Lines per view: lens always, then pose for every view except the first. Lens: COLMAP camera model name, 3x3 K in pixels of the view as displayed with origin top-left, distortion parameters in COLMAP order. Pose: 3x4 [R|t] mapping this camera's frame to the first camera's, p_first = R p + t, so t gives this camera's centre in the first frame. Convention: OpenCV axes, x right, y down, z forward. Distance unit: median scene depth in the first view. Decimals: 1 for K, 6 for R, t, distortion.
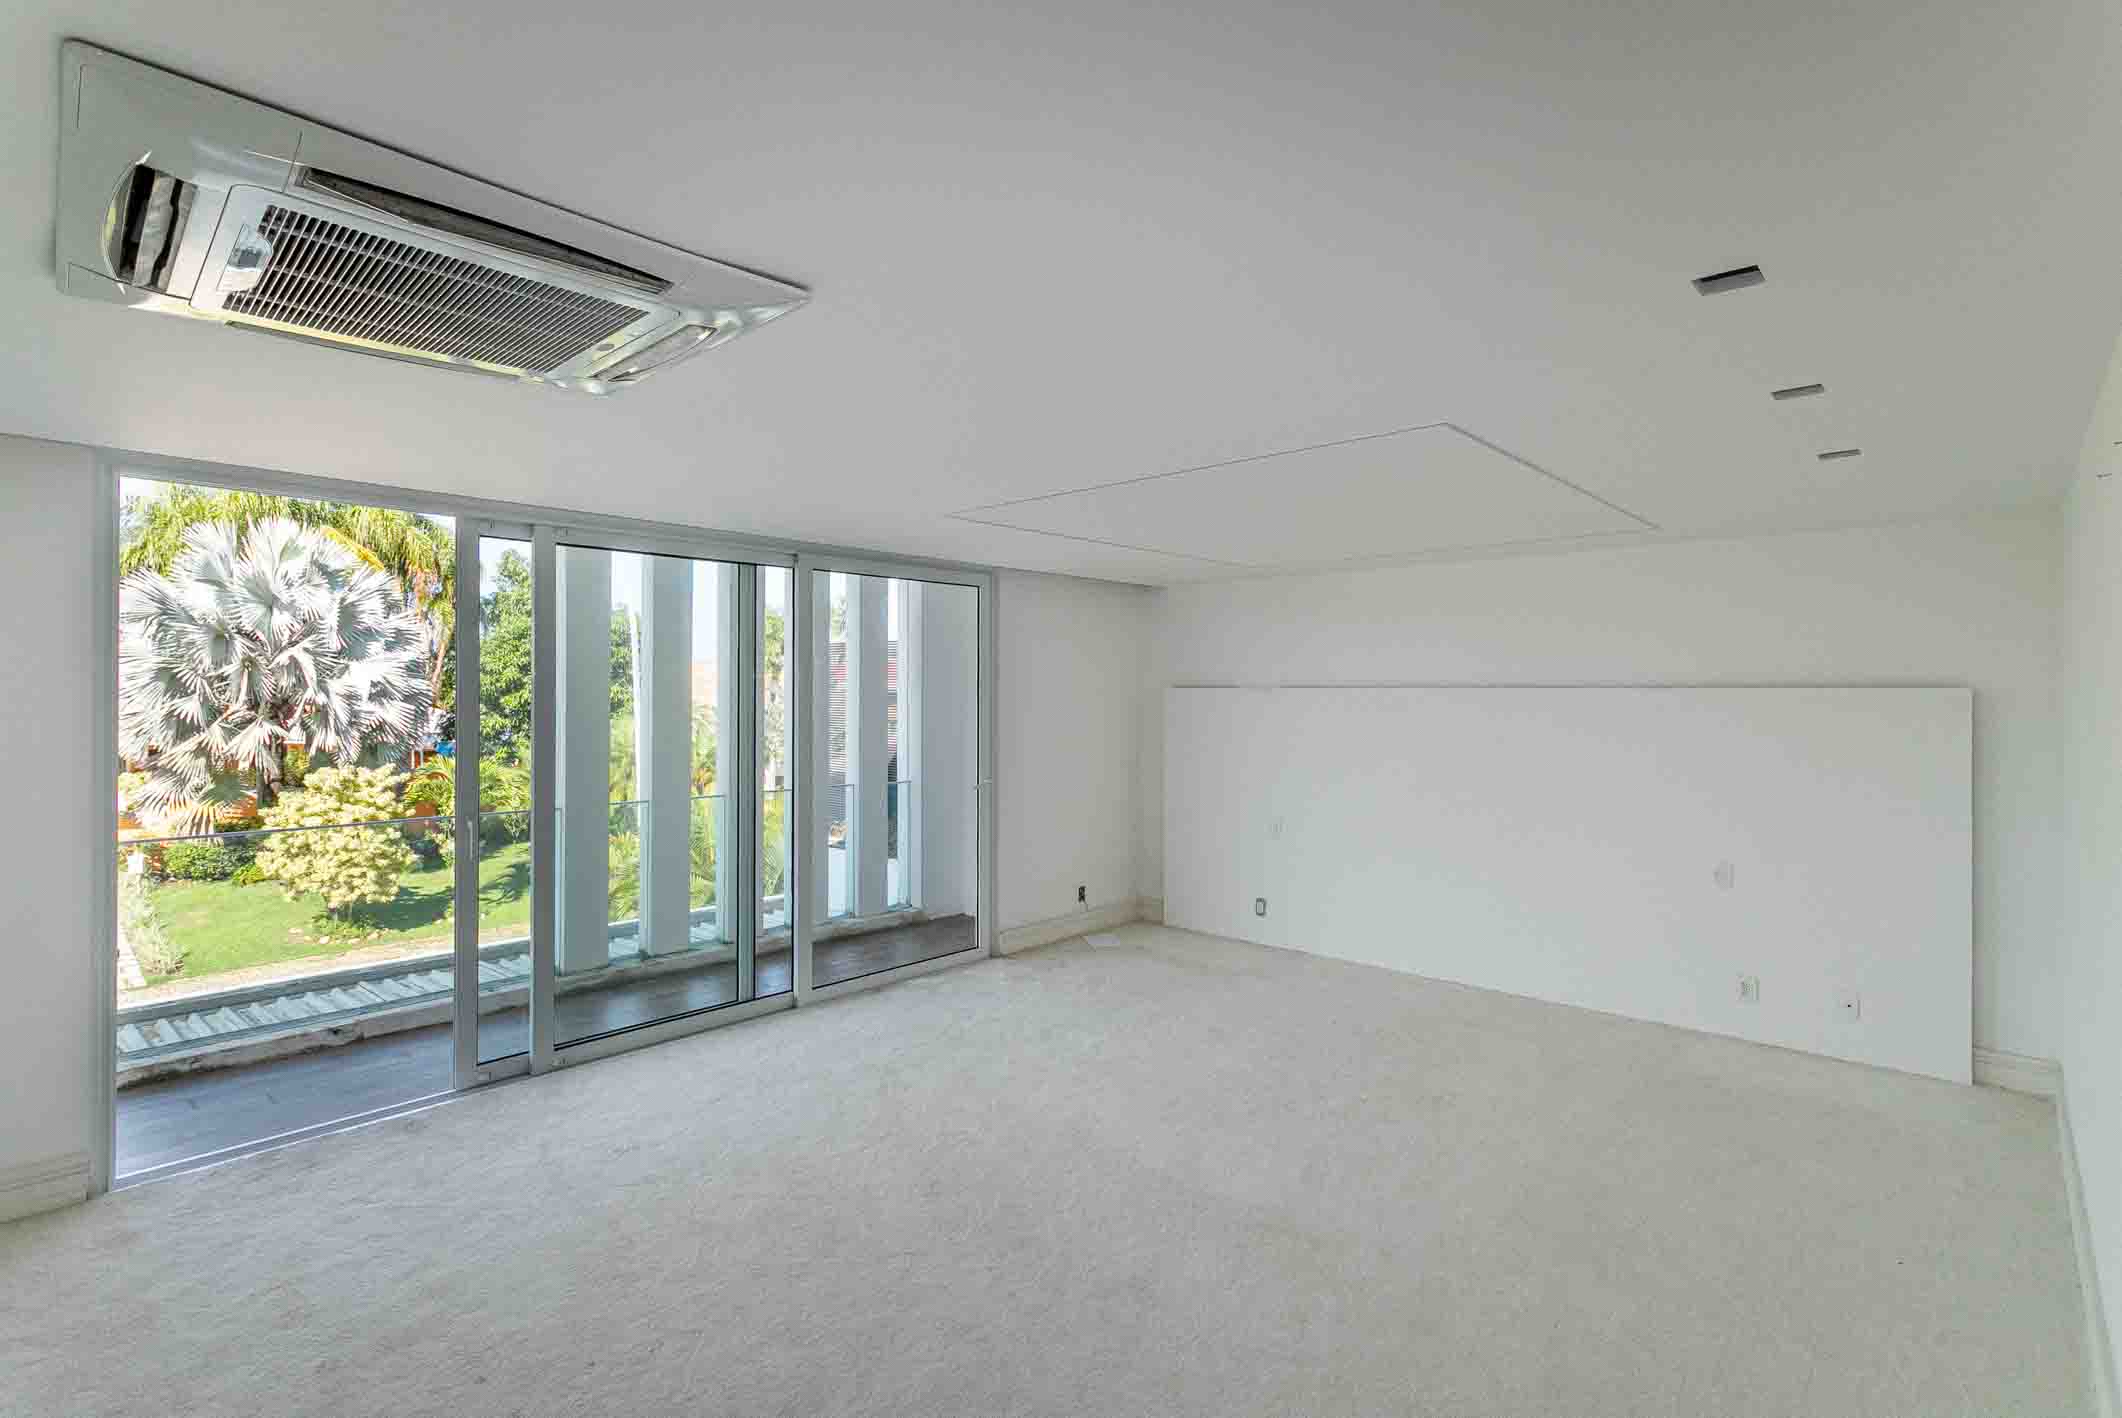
lens RADIAL K [[986.5, 0, 1050.2], [0, 986.5, 683.7], [0, 0, 1]] dist [0.000023, 0.000010]
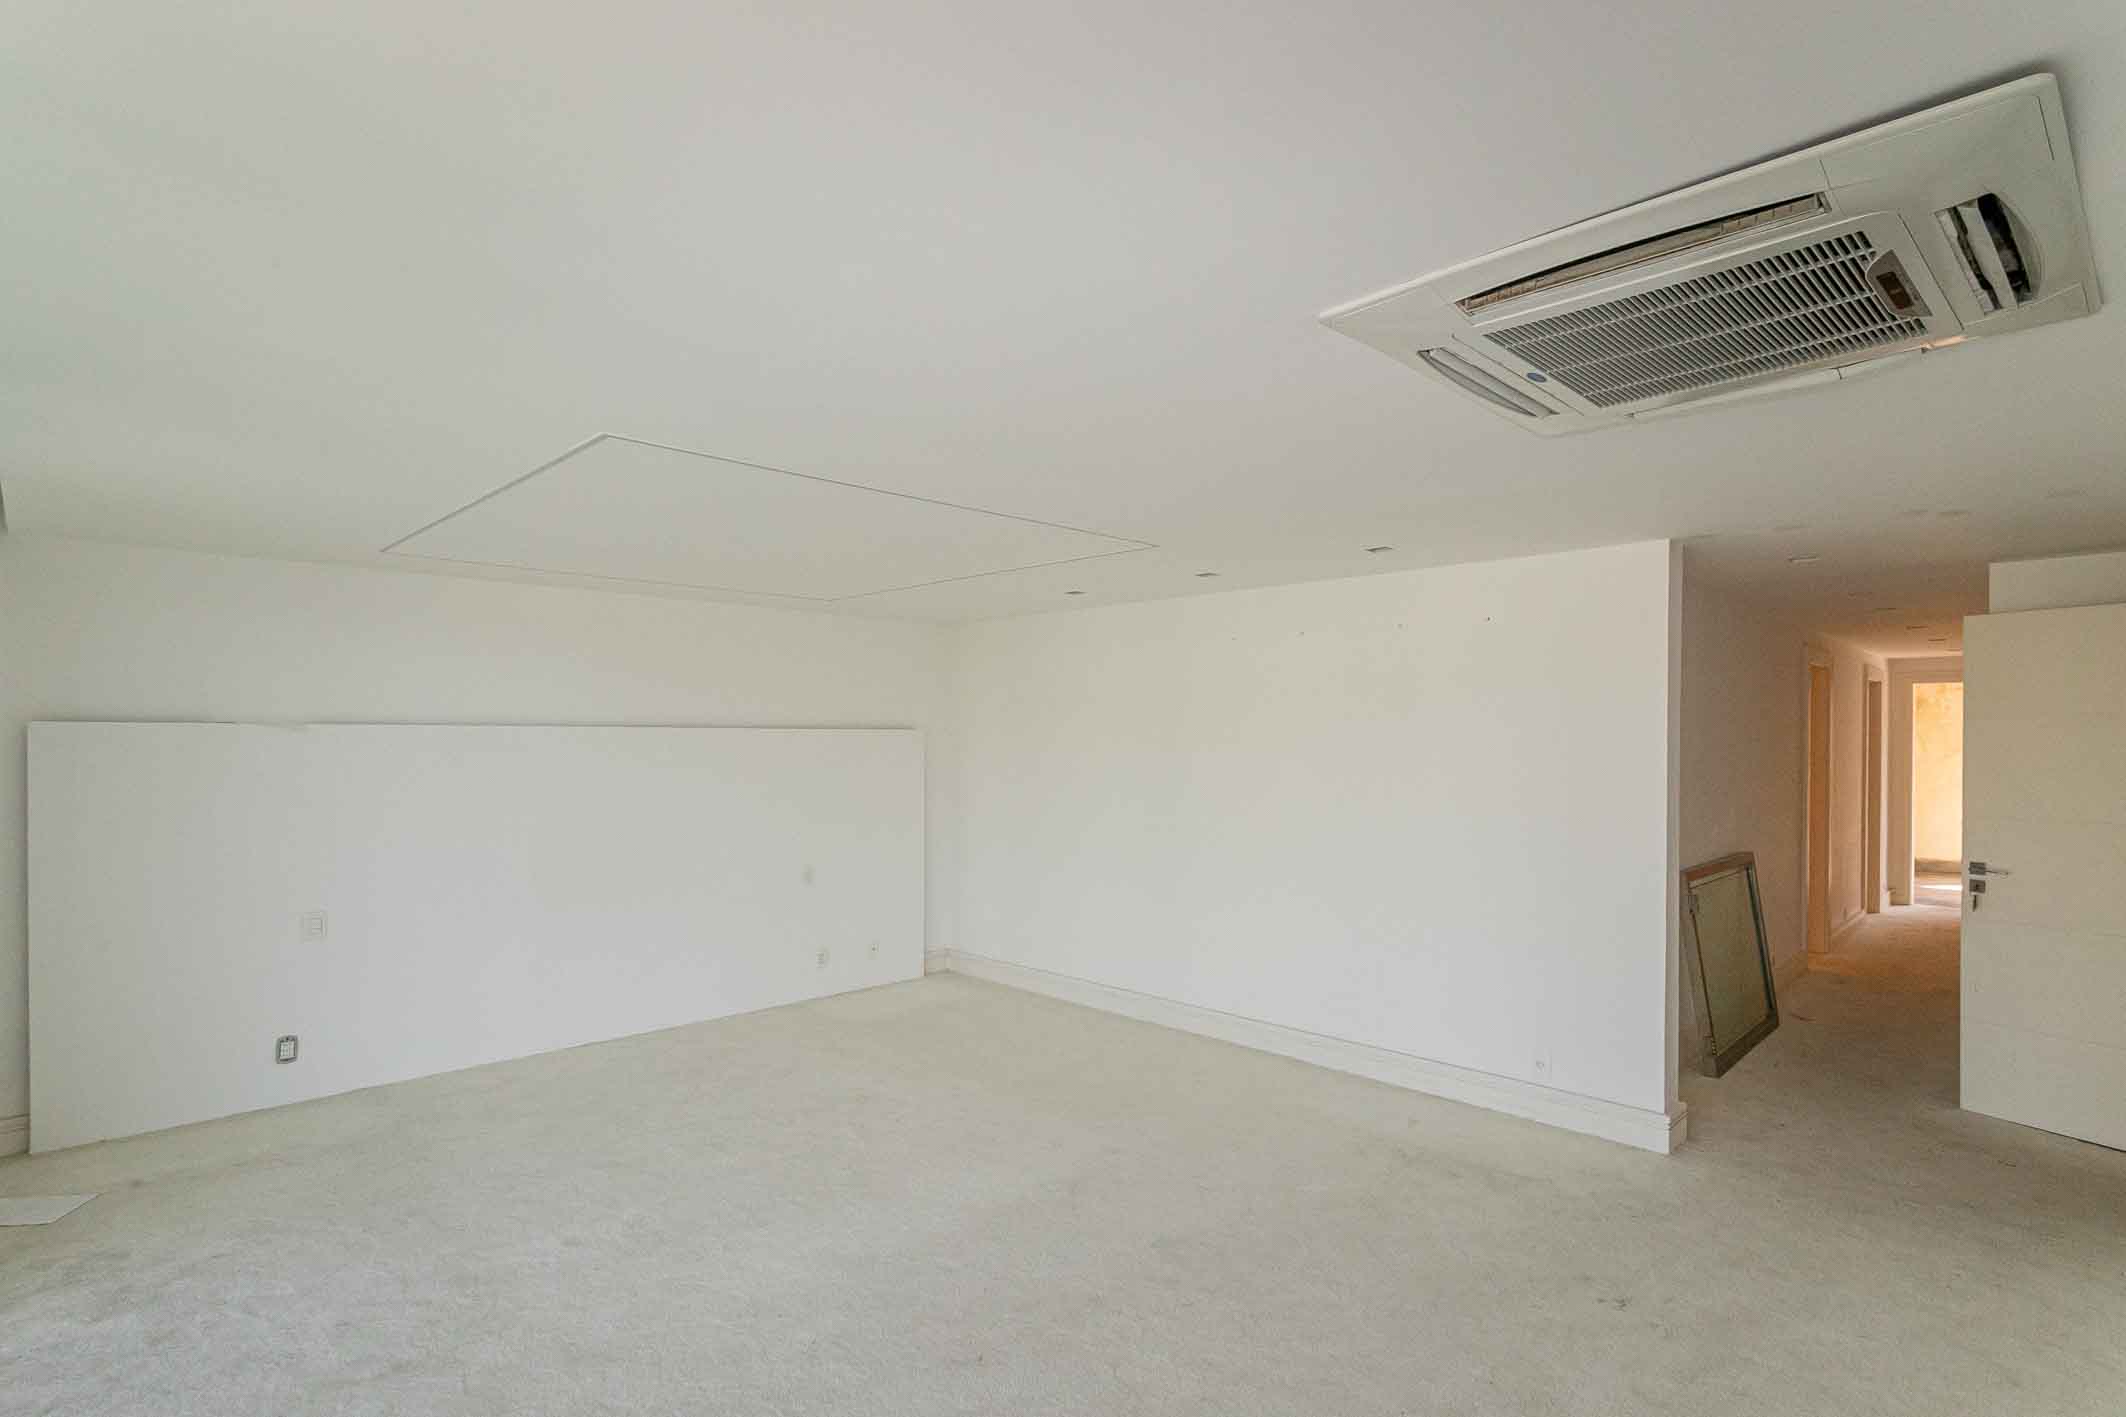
lens RADIAL K [[1055.9, 0, 1057.3], [0, 1055.9, 739.3], [0, 0, 1]] dist [-0.001081, -0.000110]
pose [[0.039761, -0.004715, 0.999198, -1.071052], [-0.011546, 0.999920, 0.005178, 0.013288], [-0.999143, -0.011743, 0.039703, 1.006834]]
